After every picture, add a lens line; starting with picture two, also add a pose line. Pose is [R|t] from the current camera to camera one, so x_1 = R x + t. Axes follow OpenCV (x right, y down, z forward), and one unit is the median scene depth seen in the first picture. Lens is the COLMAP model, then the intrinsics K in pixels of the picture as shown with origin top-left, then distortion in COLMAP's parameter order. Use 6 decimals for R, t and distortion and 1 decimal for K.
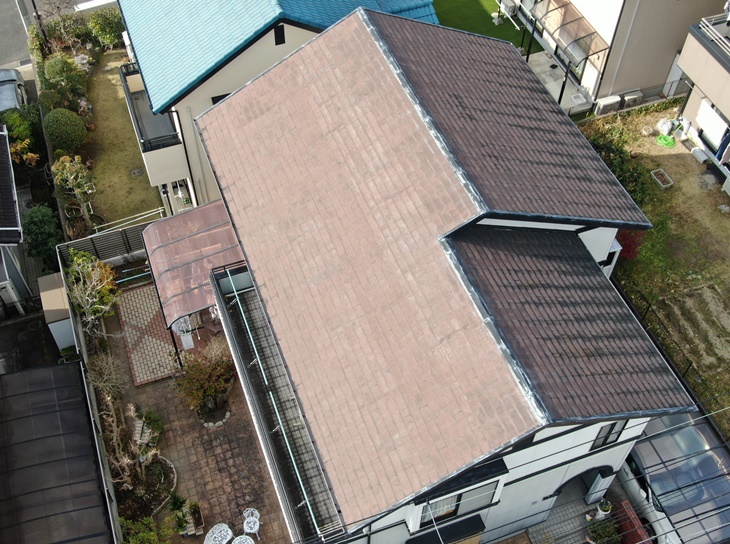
lens RADIAL K [[825.3, 0, 364.1], [0, 825.3, 272.5], [0, 0, 1]] dist [-0.007517, 0.000000]
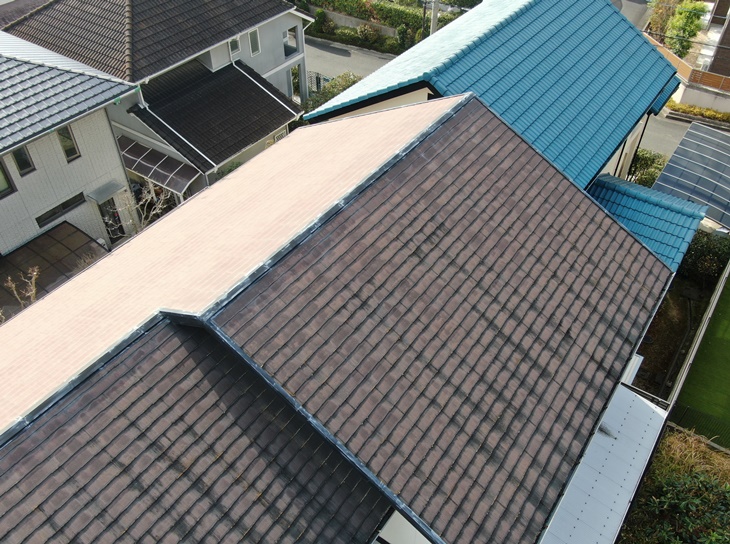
lens RADIAL K [[631.0, 0, 365.2], [0, 631.0, 271.6], [0, 0, 1]] dist [0.001871, 0.000085]
pose [[0.568157, 0.558179, -0.604676, 0.464674], [-0.651241, 0.754177, 0.084273, -0.210789], [0.503072, 0.345910, 0.792000, 0.631296]]
